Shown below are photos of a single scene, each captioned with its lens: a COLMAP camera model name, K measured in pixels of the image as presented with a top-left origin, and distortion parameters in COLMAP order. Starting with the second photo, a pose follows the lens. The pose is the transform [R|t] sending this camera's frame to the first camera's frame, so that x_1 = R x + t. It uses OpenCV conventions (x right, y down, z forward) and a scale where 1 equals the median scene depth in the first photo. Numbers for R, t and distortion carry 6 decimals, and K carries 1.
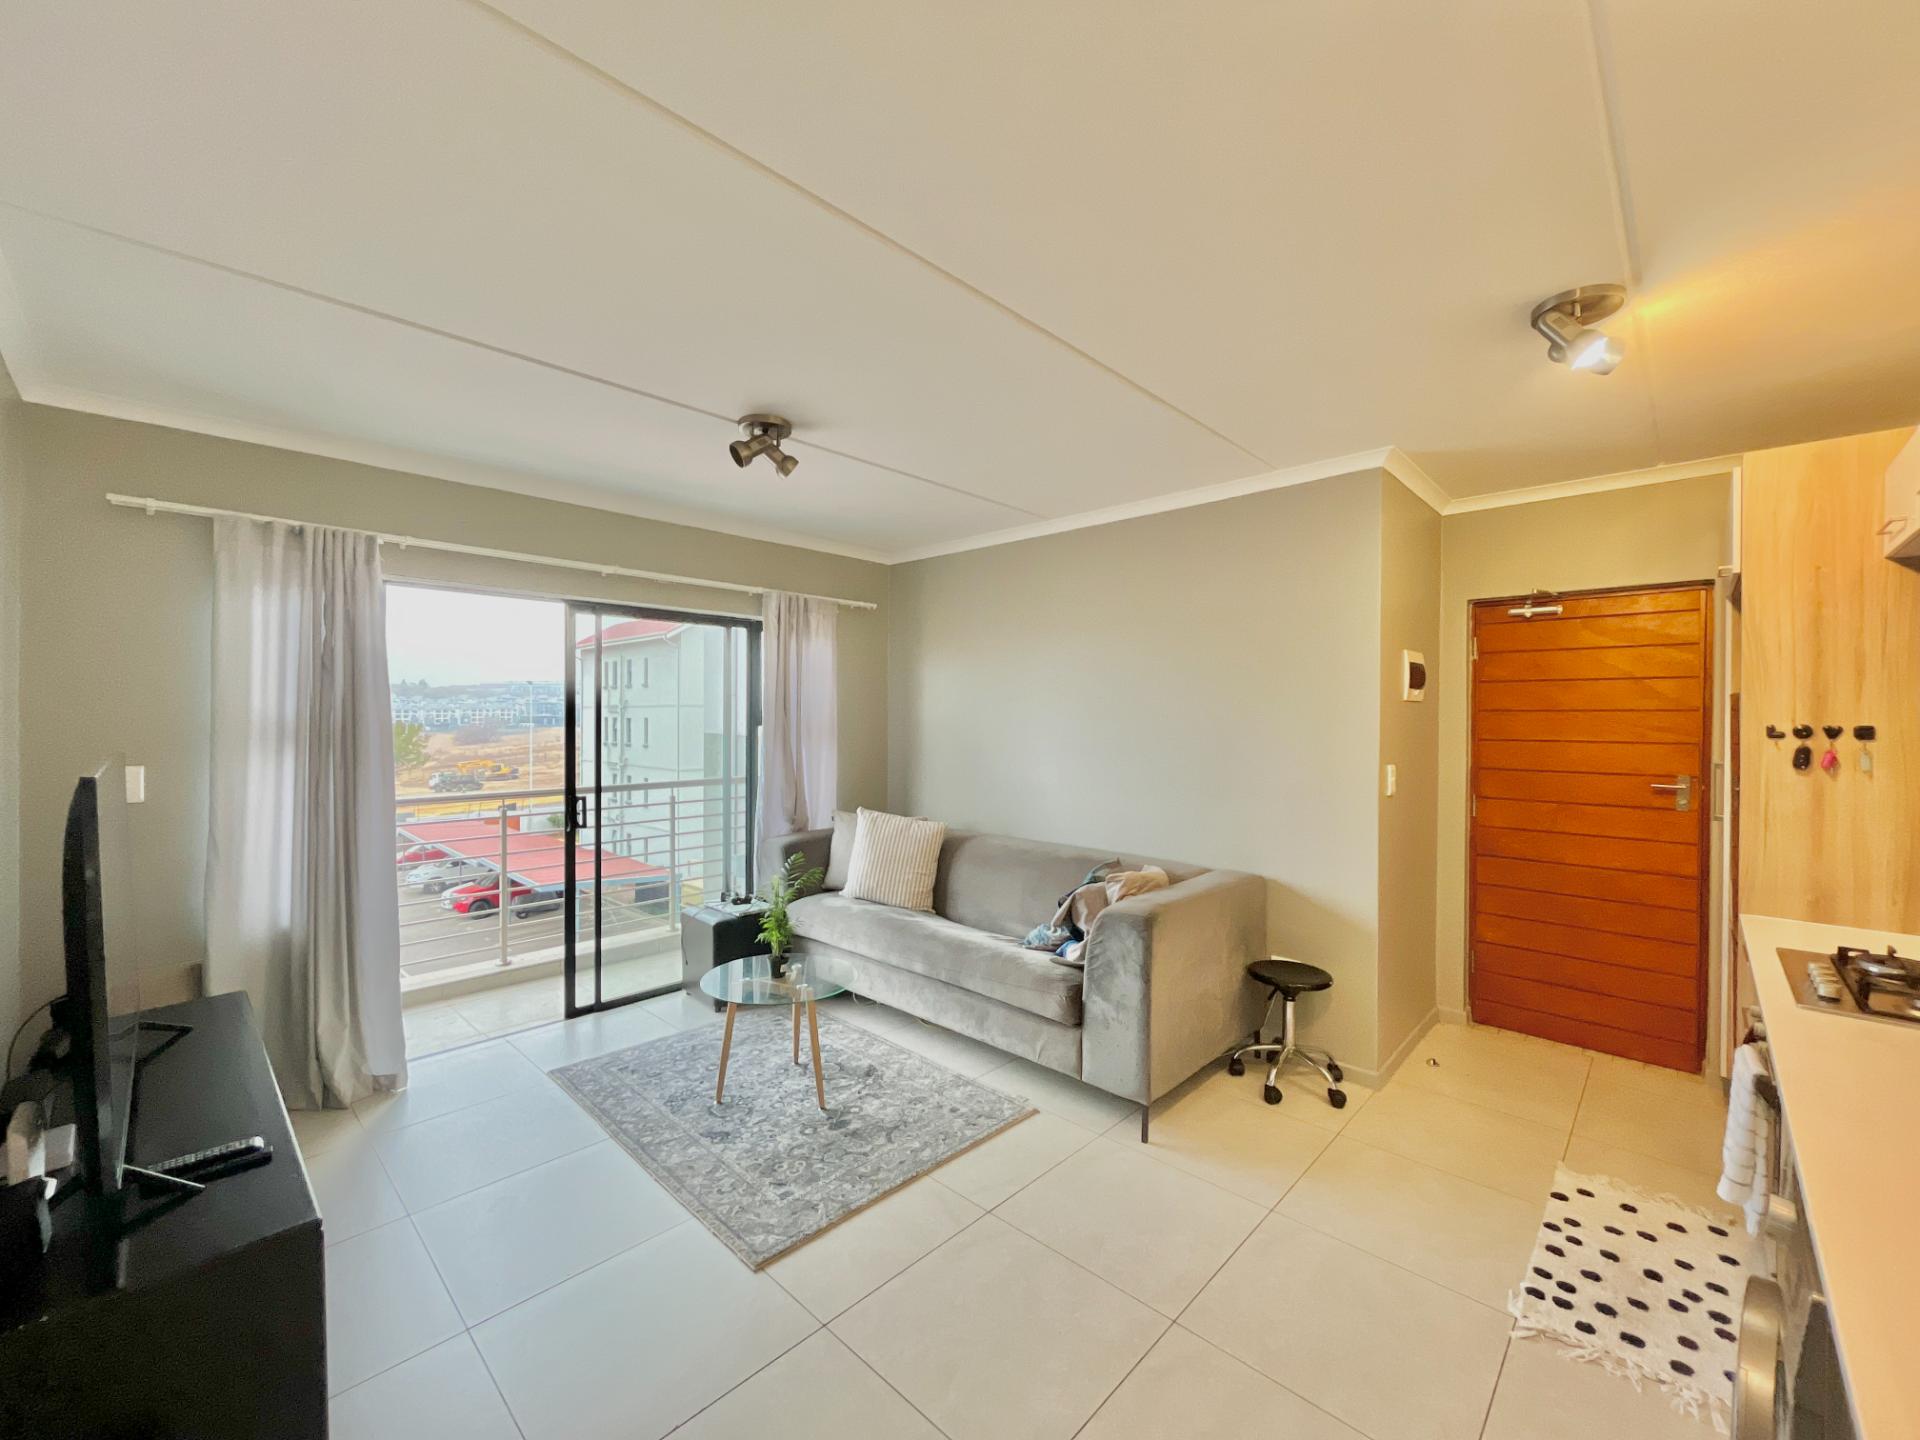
lens RADIAL K [[775.8, 0, 960.0], [0, 775.8, 720.0], [0, 0, 1]] dist [0.012433, 0.000033]
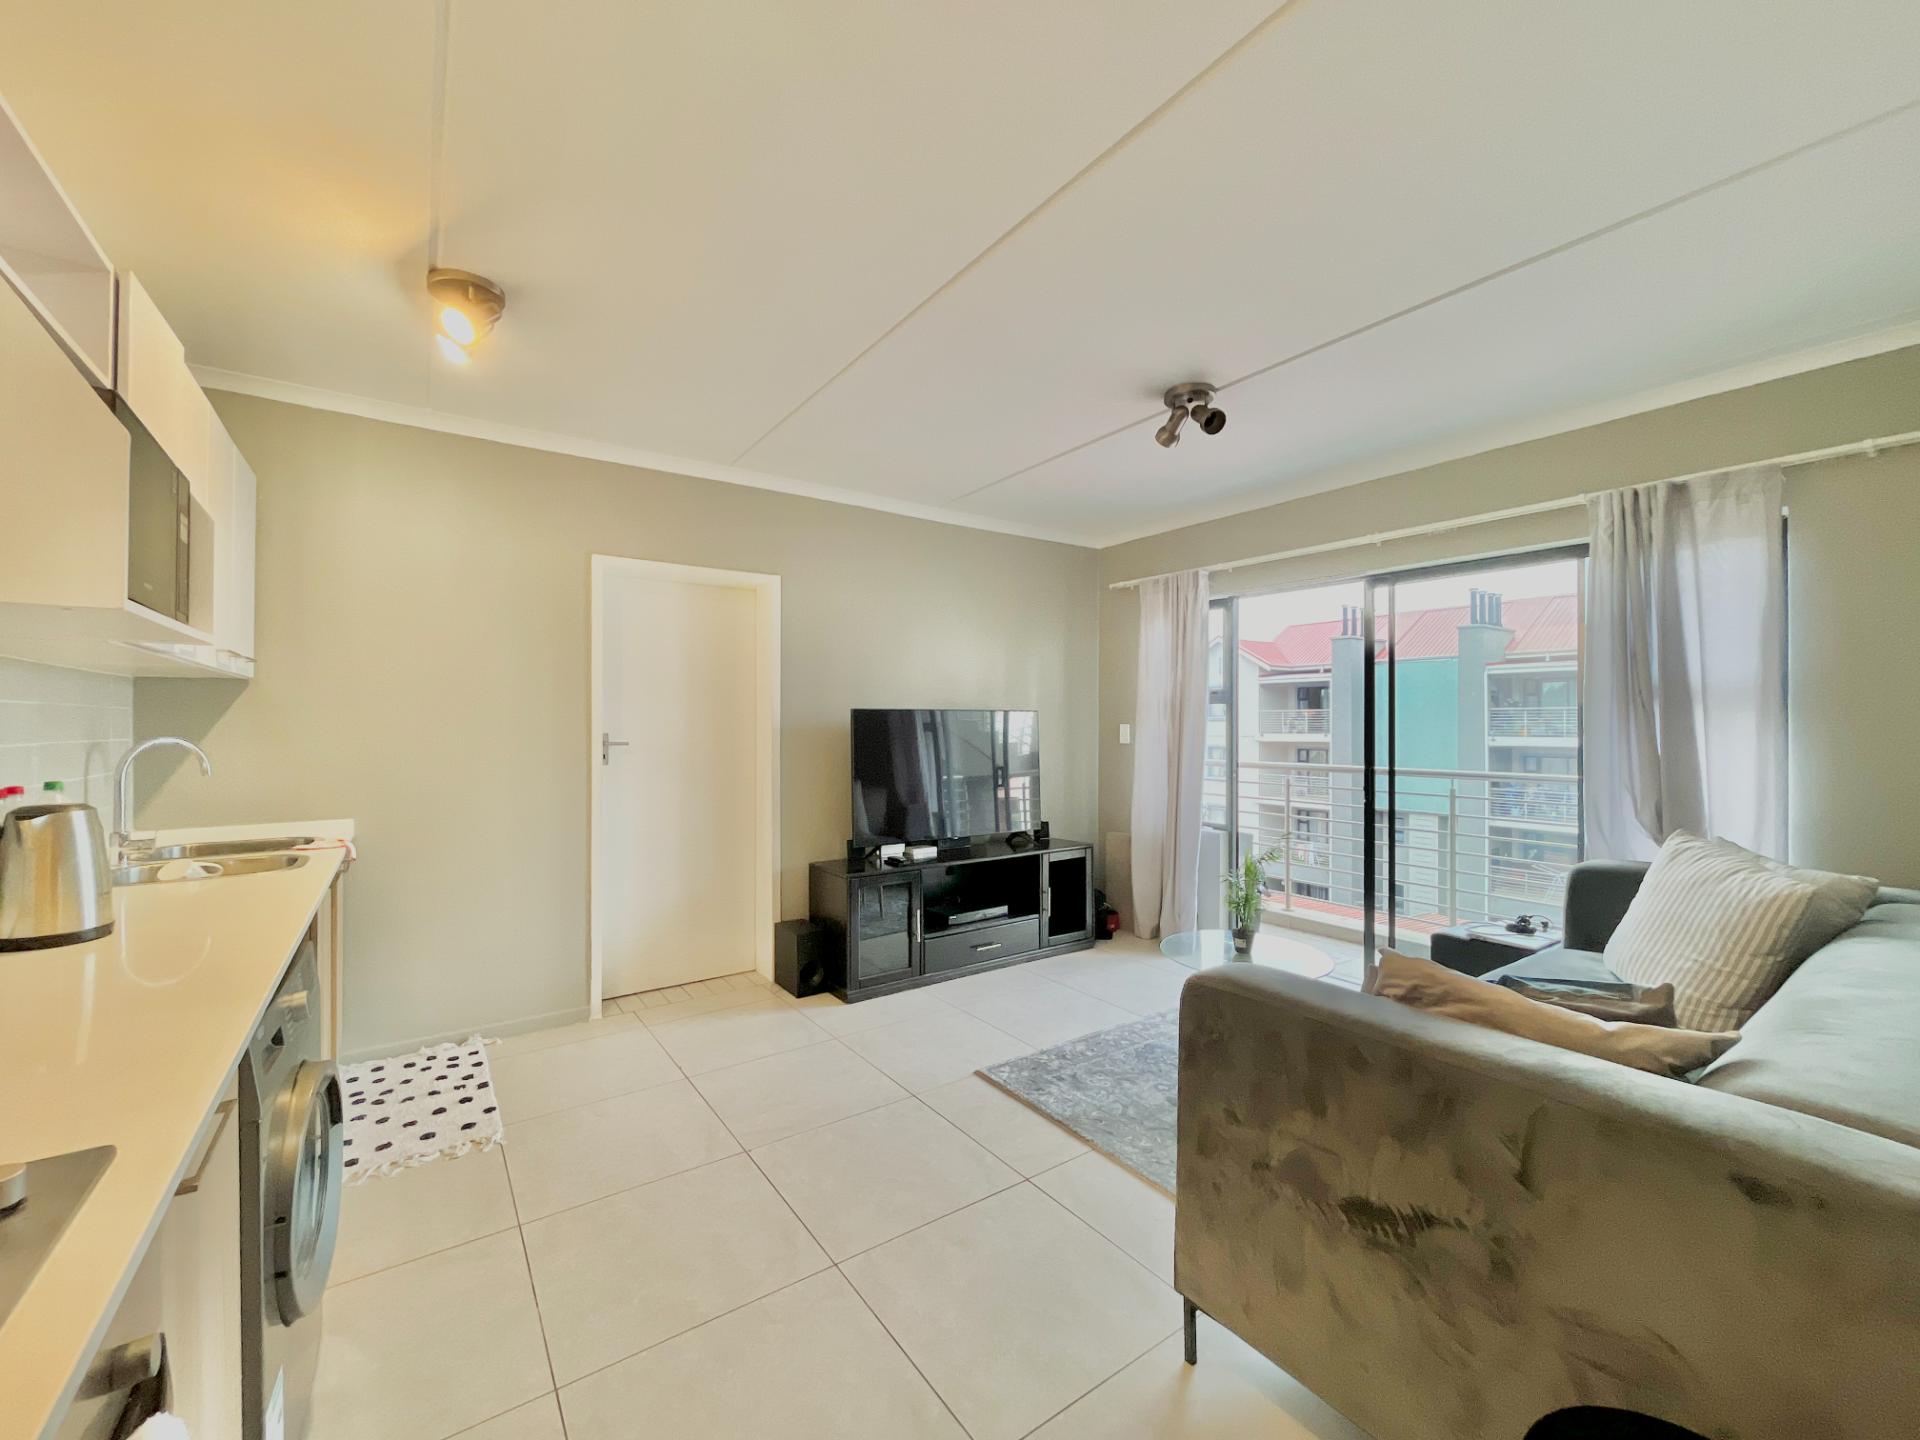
lens RADIAL K [[774.7, 0, 962.6], [0, 774.7, 749.7], [0, 0, 1]] dist [-0.000927, -0.000103]
pose [[-0.181774, 0.041766, -0.982453, 1.450929], [0.006381, 0.999127, 0.041294, 0.065470], [0.983320, 0.001237, -0.181882, 1.600093]]
